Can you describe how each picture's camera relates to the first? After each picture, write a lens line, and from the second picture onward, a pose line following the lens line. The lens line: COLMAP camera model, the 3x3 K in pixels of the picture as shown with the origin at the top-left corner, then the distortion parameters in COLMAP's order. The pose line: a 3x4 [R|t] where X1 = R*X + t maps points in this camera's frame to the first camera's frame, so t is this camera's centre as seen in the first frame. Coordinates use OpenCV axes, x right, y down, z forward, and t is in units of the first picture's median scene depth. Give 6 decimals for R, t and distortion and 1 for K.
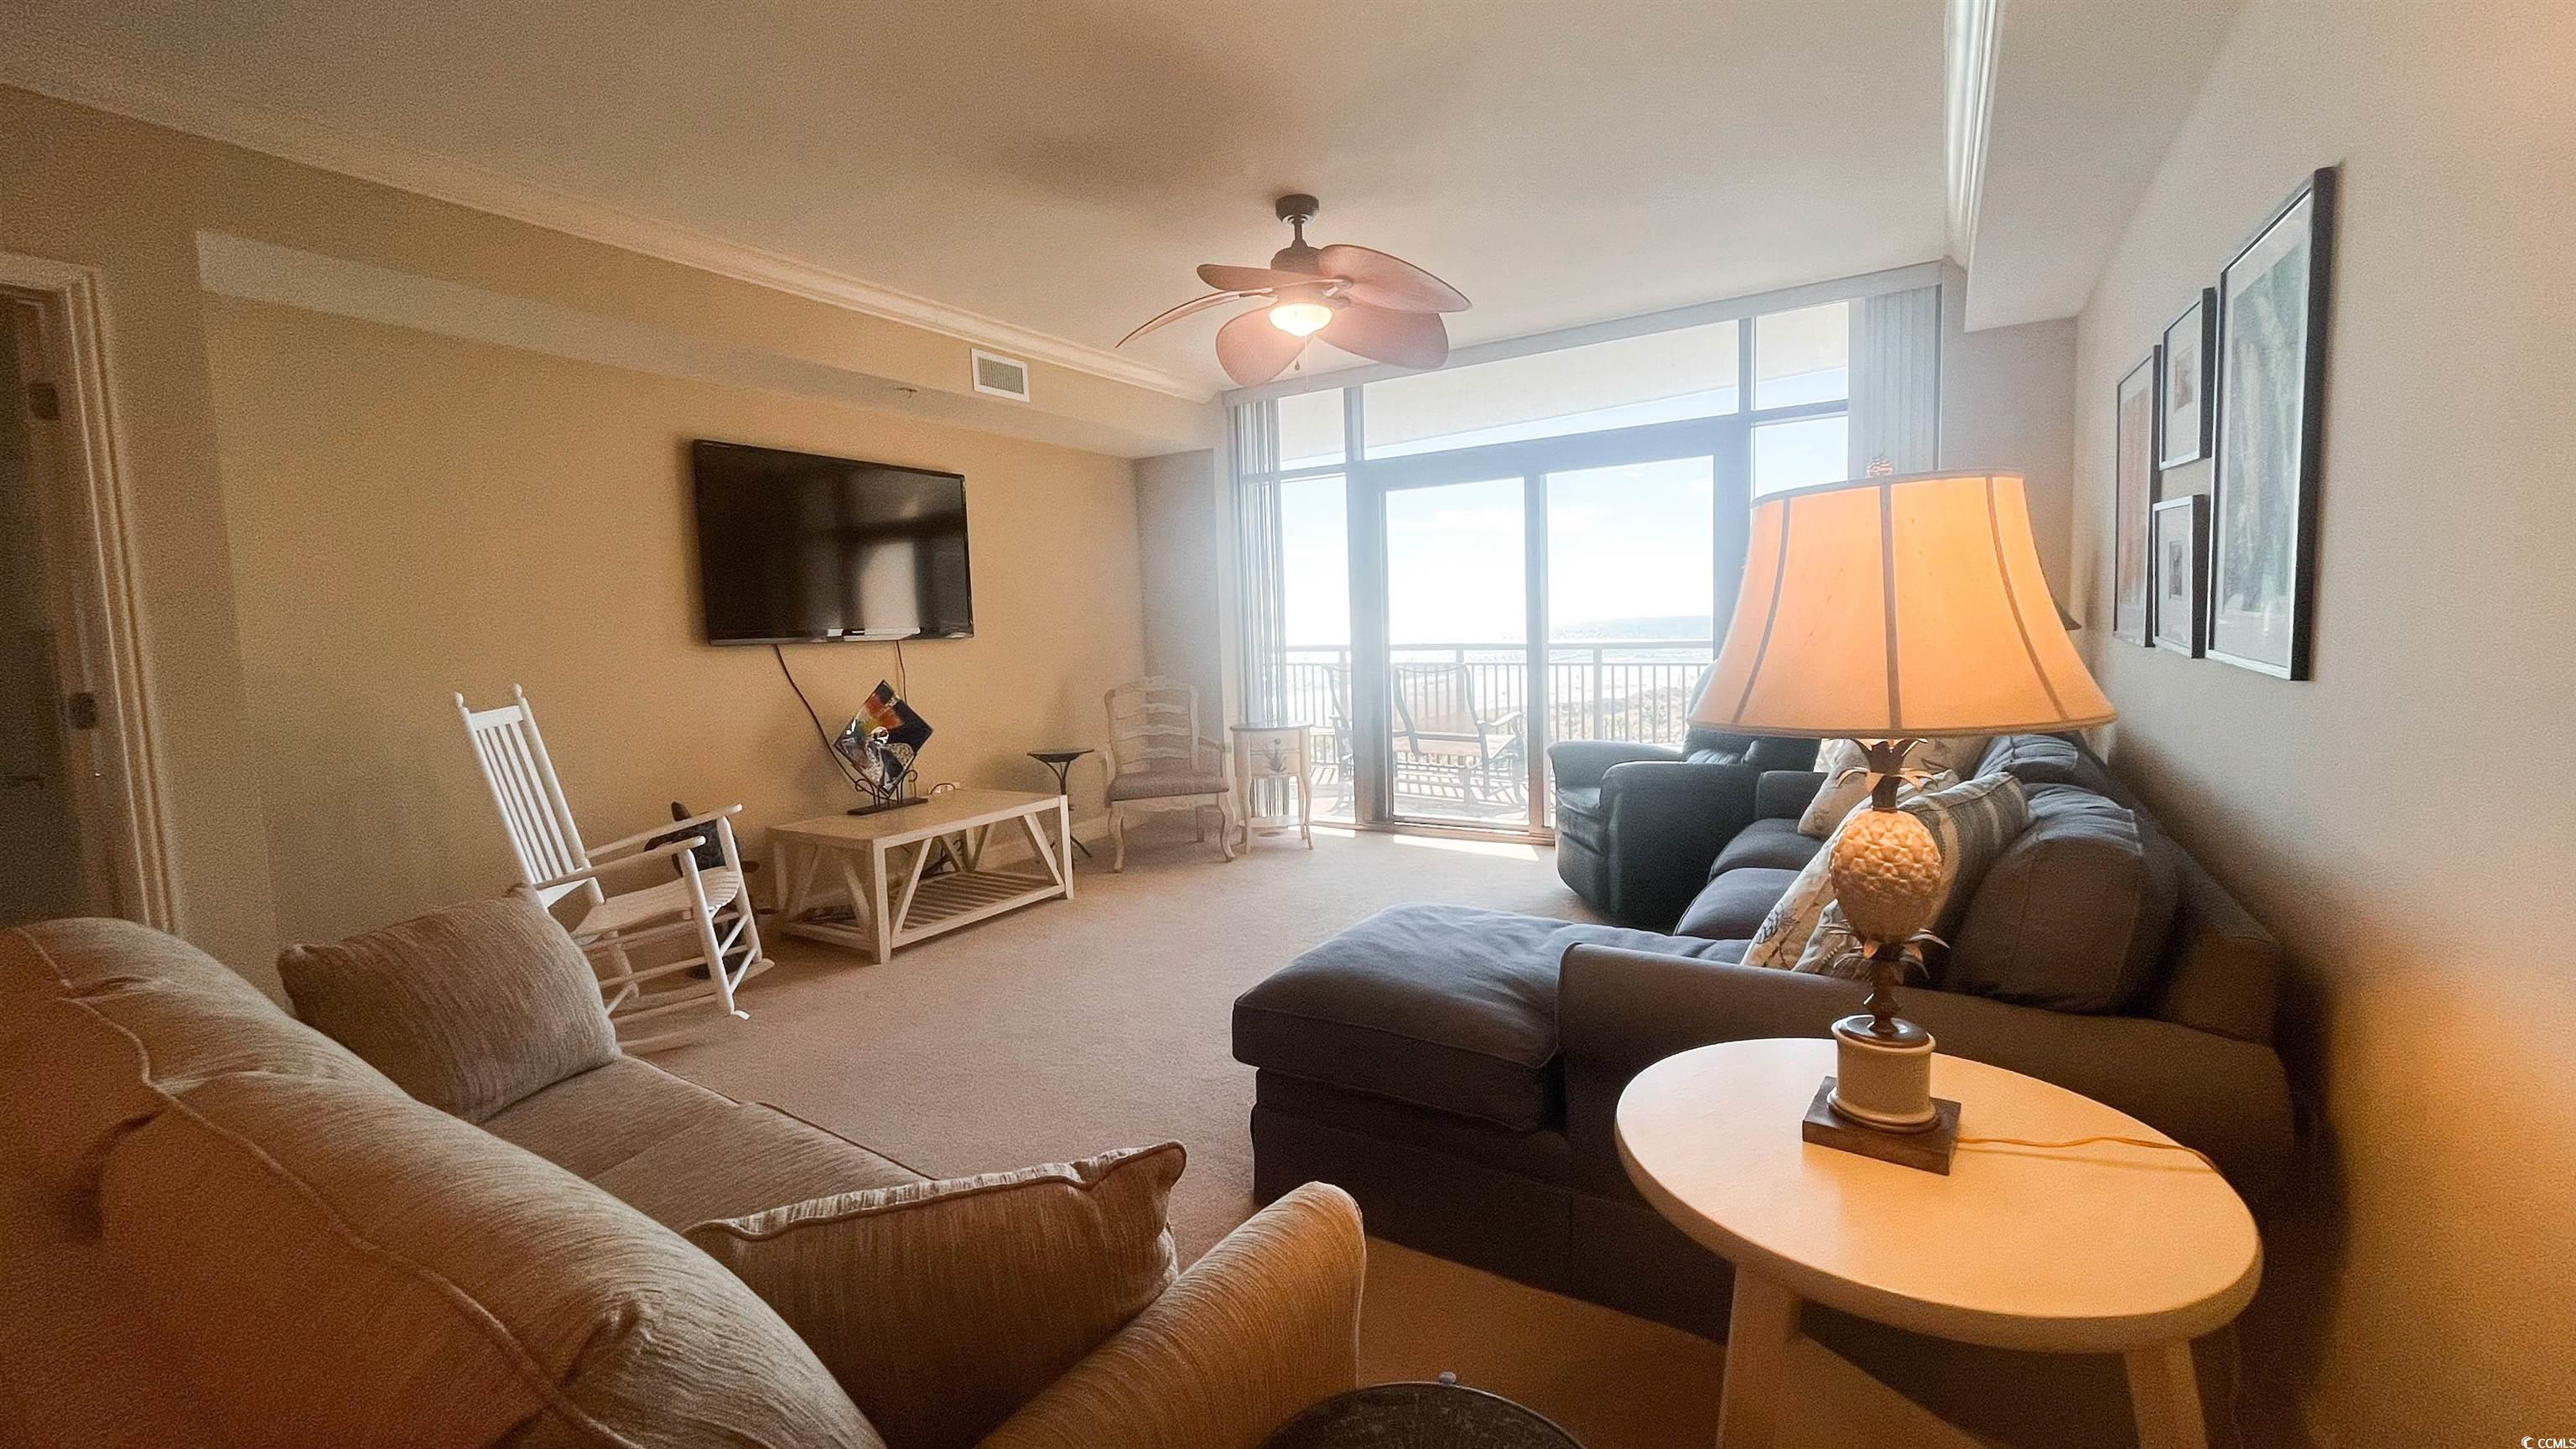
lens RADIAL K [[1044.3, 0, 1289.1], [0, 1044.3, 714.0], [0, 0, 1]] dist [-0.003696, 0.000740]
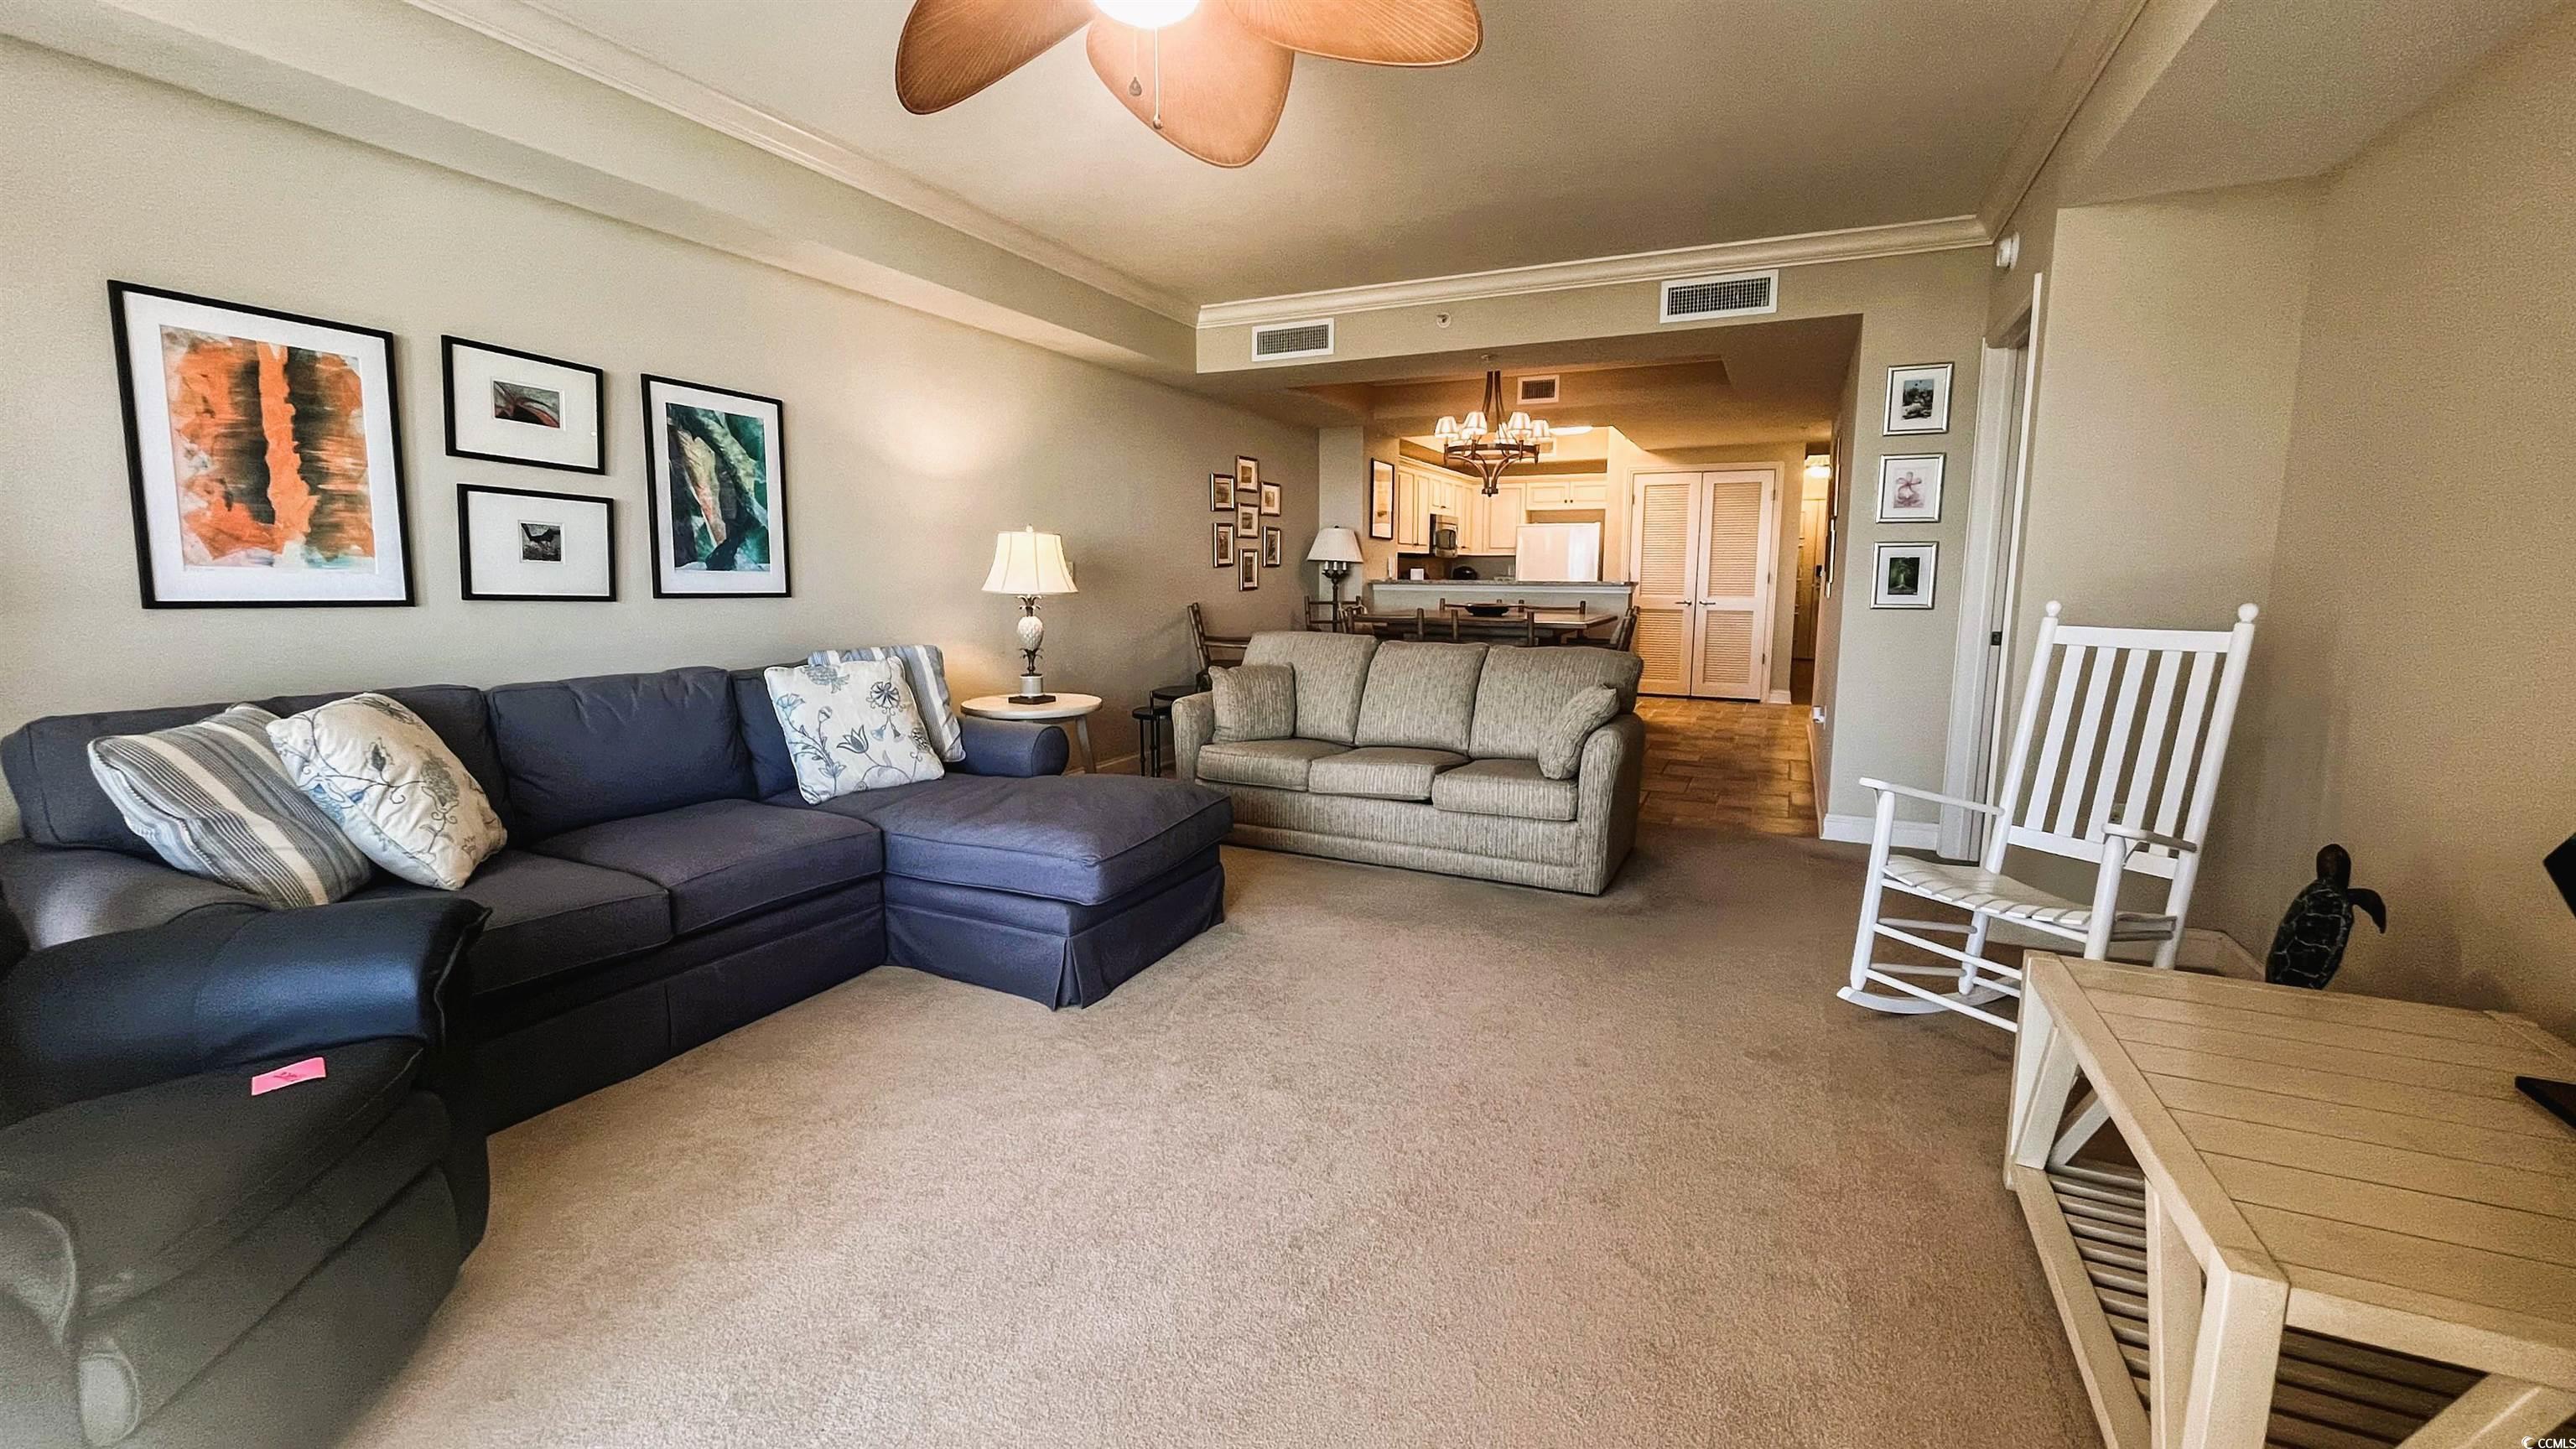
lens RADIAL K [[1044.3, 0, 1288.1], [0, 1044.3, 719.1], [0, 0, 1]] dist [-0.003696, 0.000740]
pose [[-0.994119, 0.047633, -0.097256, 0.006139], [0.024061, 0.972776, 0.230497, -0.096218], [0.105587, 0.226801, -0.968201, 1.173456]]
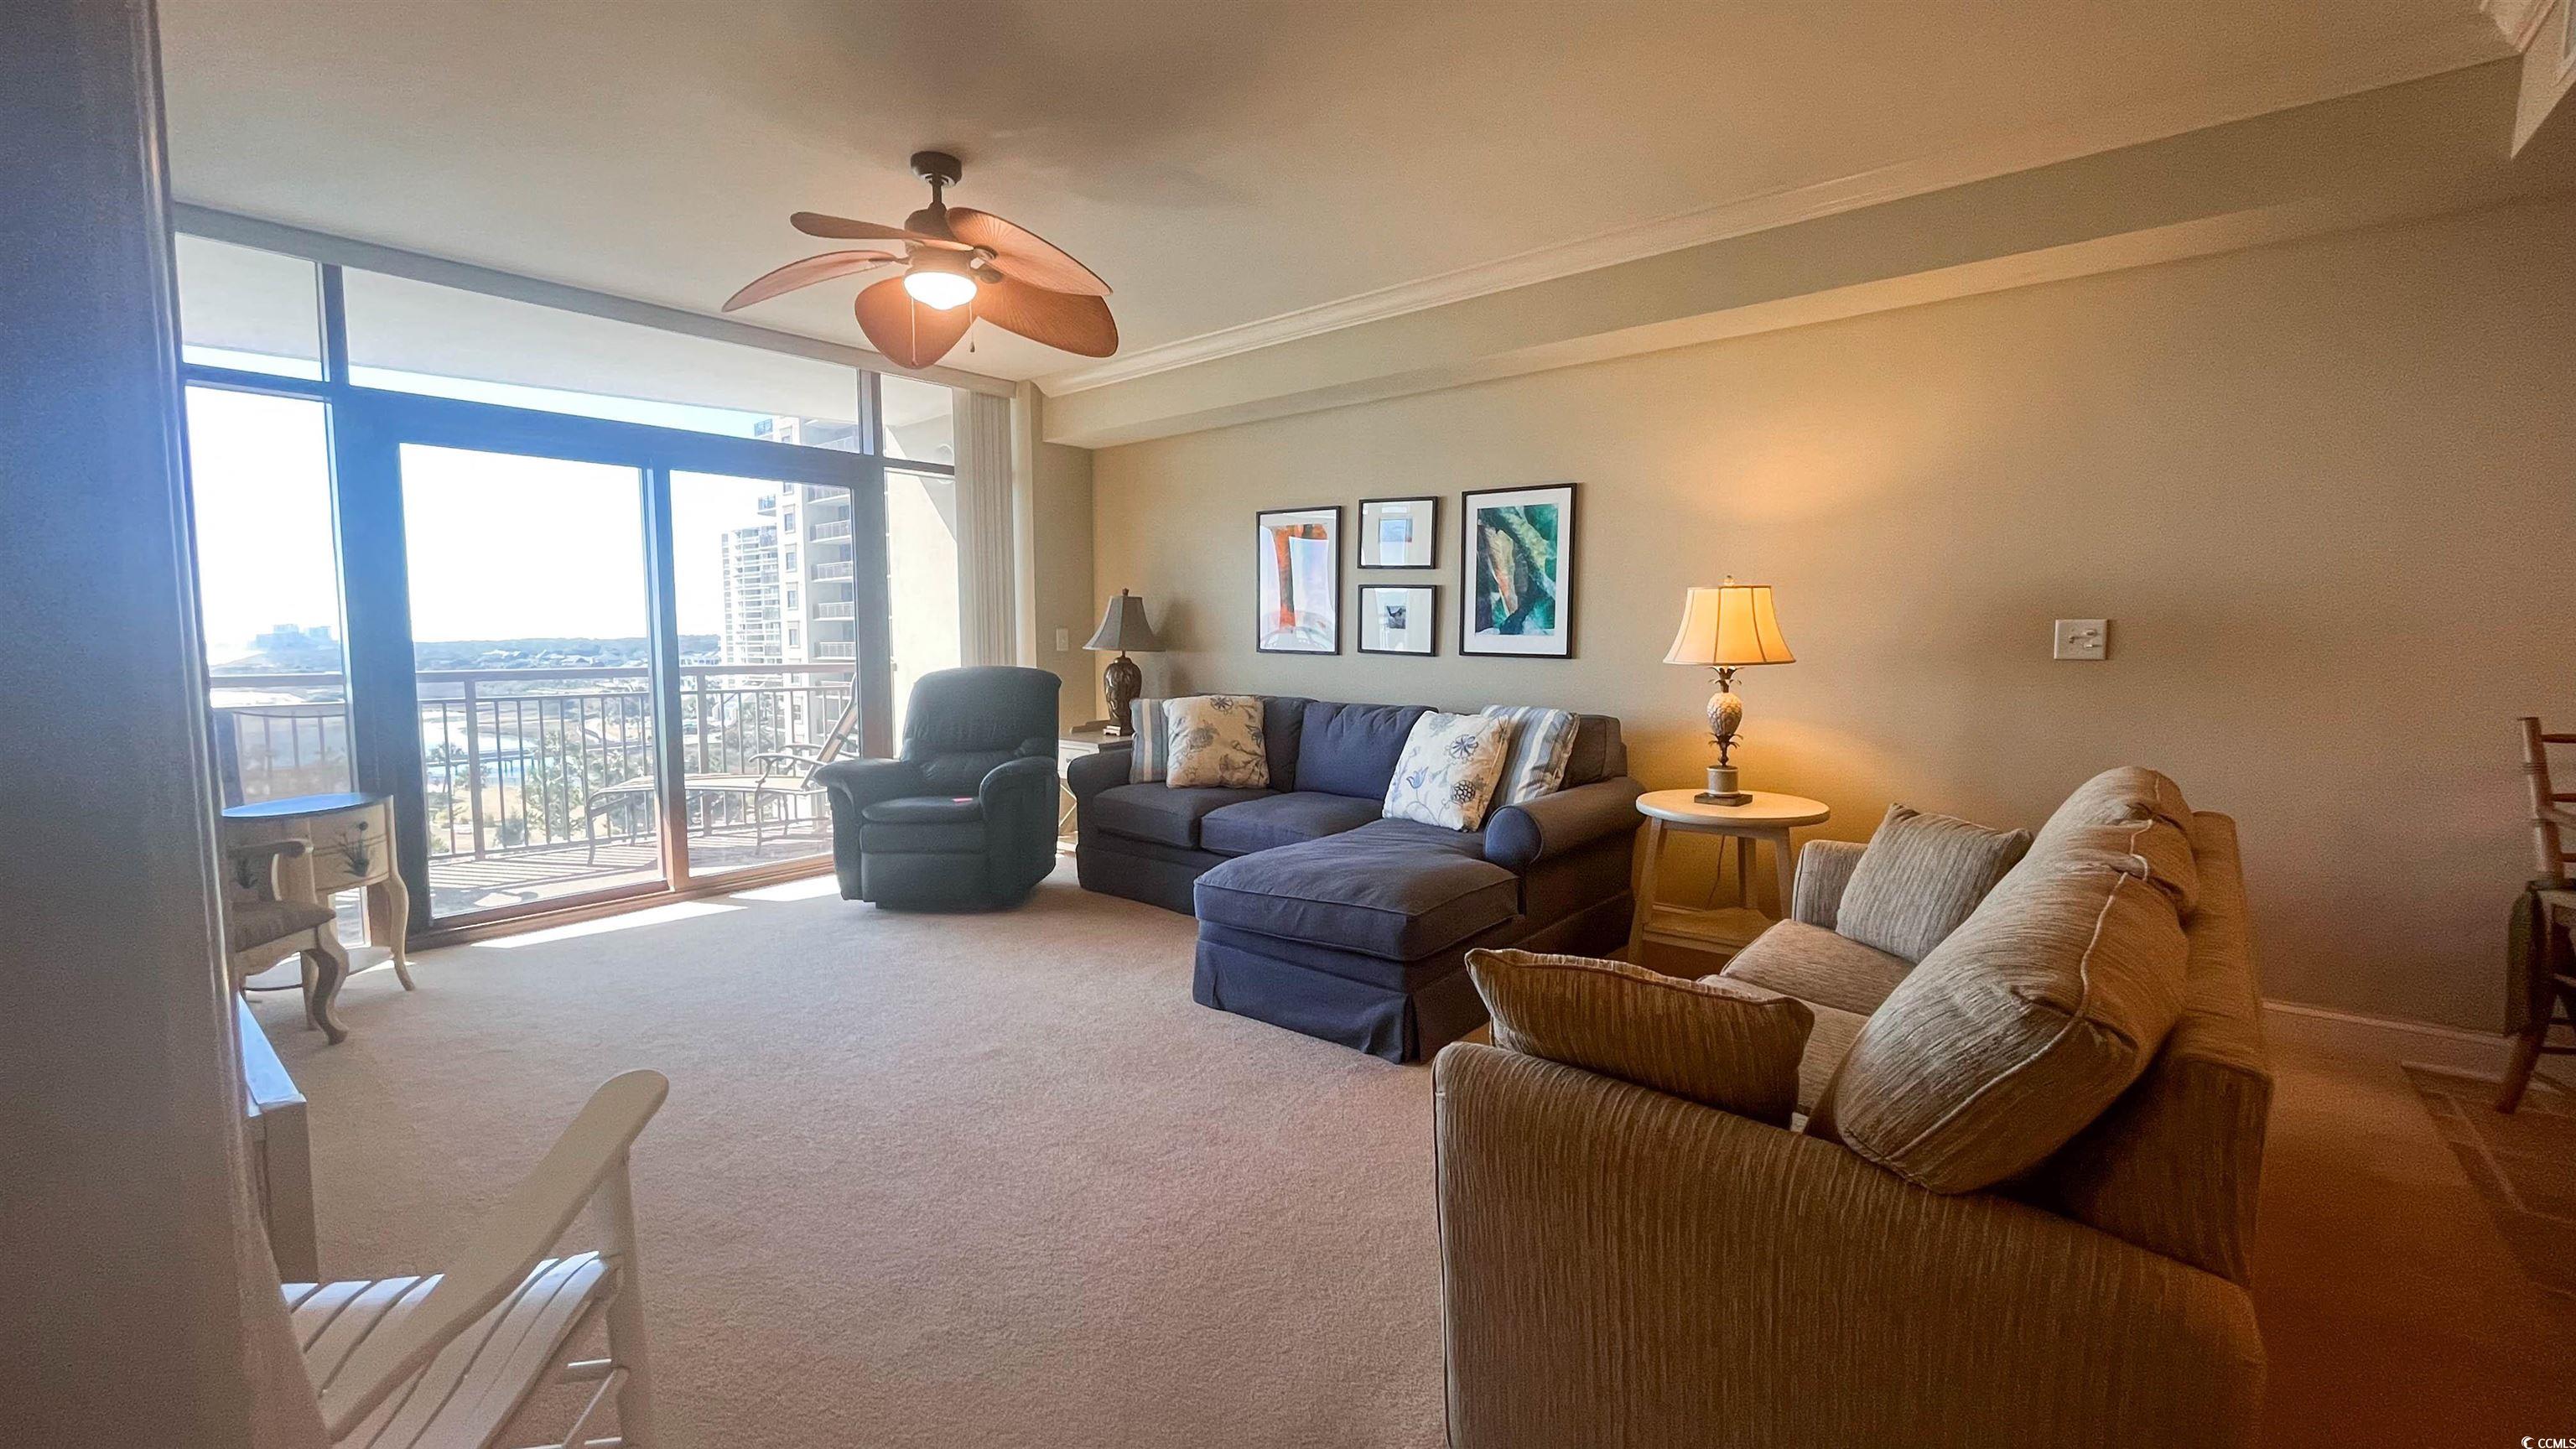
lens RADIAL K [[1044.3, 0, 1293.2], [0, 1044.3, 713.3], [0, 0, 1]] dist [-0.003696, 0.000740]
pose [[0.126358, -0.041177, 0.991130, -0.620205], [0.088097, 0.995656, 0.030133, -0.011037], [-0.988065, 0.083508, 0.129437, 0.440727]]
